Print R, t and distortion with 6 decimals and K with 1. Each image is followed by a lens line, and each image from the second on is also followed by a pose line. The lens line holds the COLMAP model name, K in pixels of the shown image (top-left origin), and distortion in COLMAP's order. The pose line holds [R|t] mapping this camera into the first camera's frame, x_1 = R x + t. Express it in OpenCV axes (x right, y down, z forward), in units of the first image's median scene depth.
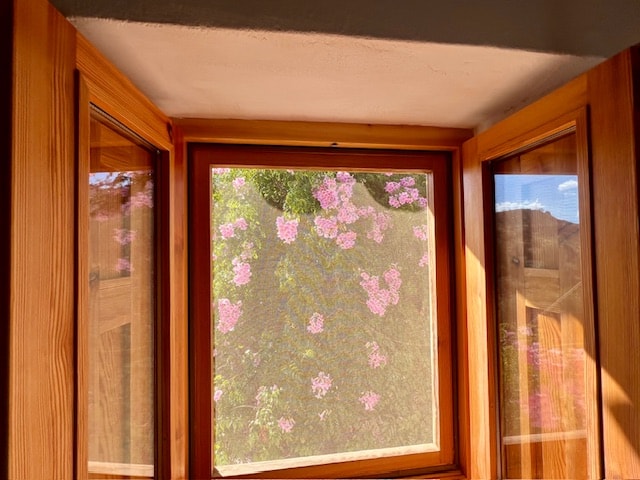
lens RADIAL K [[255.3, 0, 319.9], [0, 255.3, 244.6], [0, 0, 1]] dist [-0.003698, 0.000092]
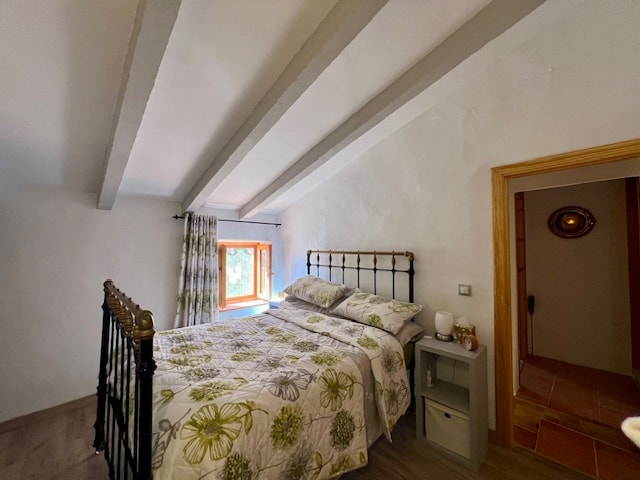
lens RADIAL K [[255.3, 0, 320.8], [0, 255.3, 237.9], [0, 0, 1]] dist [-0.000547, -0.000501]
pose [[0.782968, 0.032871, 0.621193, -2.067313], [-0.021574, 0.999437, -0.025694, -0.404599], [-0.621688, 0.006716, 0.783236, -4.697518]]
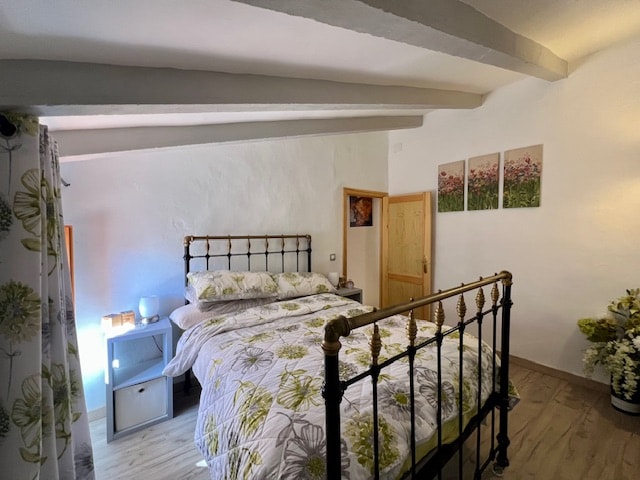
lens RADIAL K [[255.3, 0, 322.0], [0, 255.3, 239.2], [0, 0, 1]] dist [-0.003698, 0.000092]
pose [[-0.531597, -0.014760, 0.846869, -3.000927], [-0.010844, 0.999885, 0.010620, -0.306766], [-0.846928, -0.003538, -0.531696, -0.402513]]
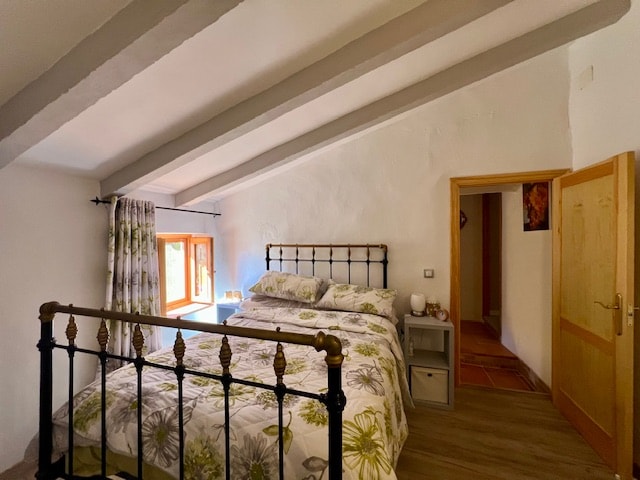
lens RADIAL K [[255.3, 0, 319.9], [0, 255.3, 237.5], [0, 0, 1]] dist [-0.003698, 0.000092]
pose [[0.412067, 0.003386, 0.911147, -2.967740], [-0.014645, 0.999889, 0.002908, -0.431288], [-0.911036, -0.014542, 0.412071, -3.425586]]
